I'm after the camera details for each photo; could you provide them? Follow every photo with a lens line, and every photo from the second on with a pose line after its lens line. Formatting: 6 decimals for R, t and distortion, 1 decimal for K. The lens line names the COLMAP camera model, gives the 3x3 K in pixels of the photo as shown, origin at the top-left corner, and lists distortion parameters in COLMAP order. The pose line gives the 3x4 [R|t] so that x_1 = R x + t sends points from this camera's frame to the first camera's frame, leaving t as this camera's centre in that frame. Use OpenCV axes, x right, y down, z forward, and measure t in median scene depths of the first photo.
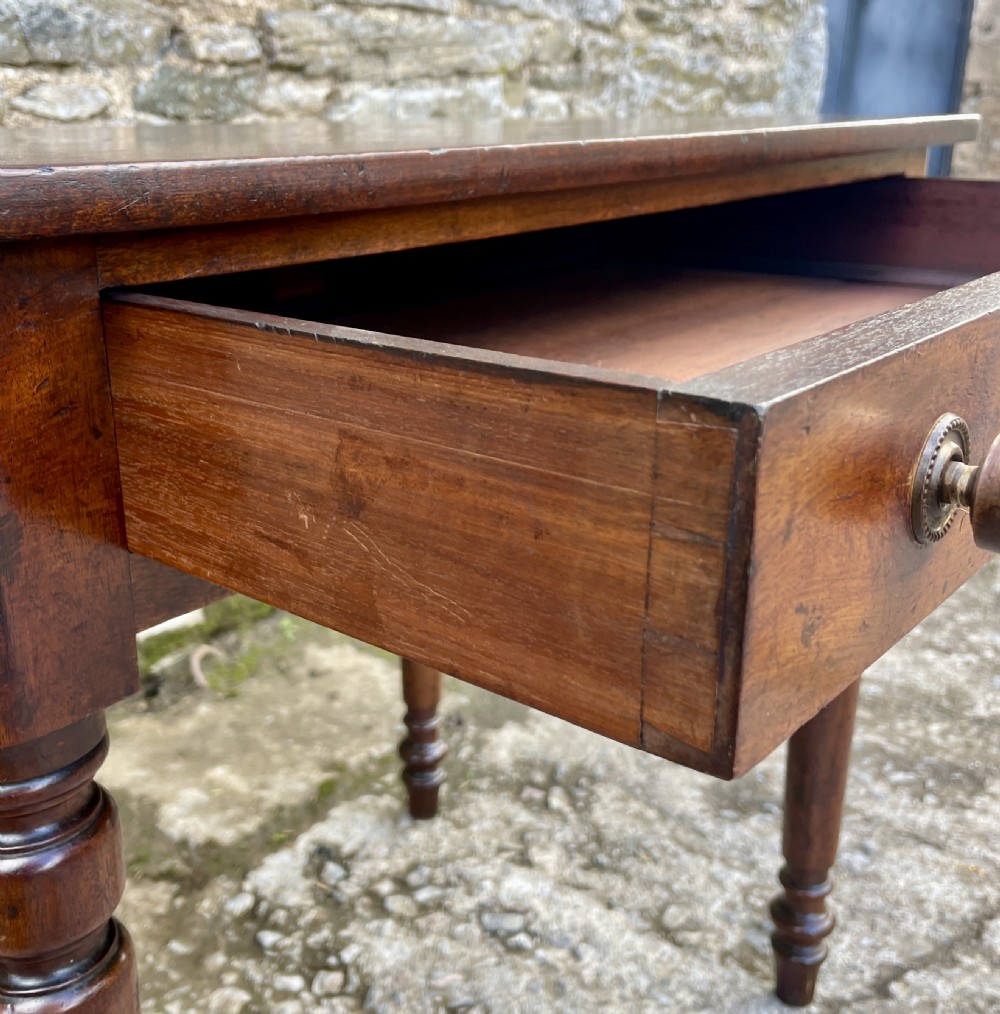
lens RADIAL K [[1183.1, 0, 436.8], [0, 1183.1, 498.2], [0, 0, 1]] dist [0.029497, 0.000000]
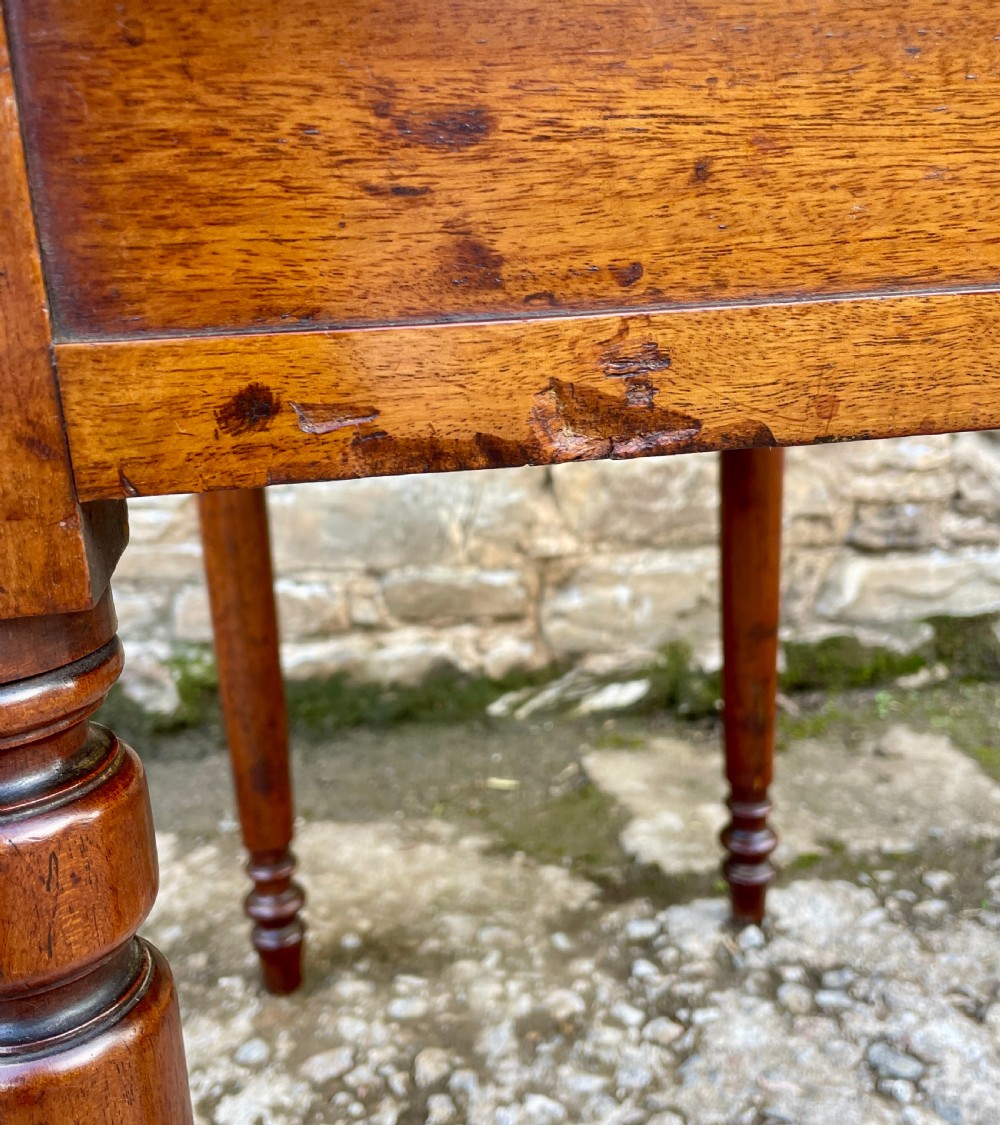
lens RADIAL K [[1165.8, 0, 499.9], [0, 1165.8, 547.0], [0, 0, 1]] dist [0.012007, 0.000000]
pose [[0.746765, 0.139583, -0.650276, 0.287306], [-0.172303, 0.984951, 0.013553, 0.041835], [0.642381, 0.101924, 0.759578, 0.165775]]
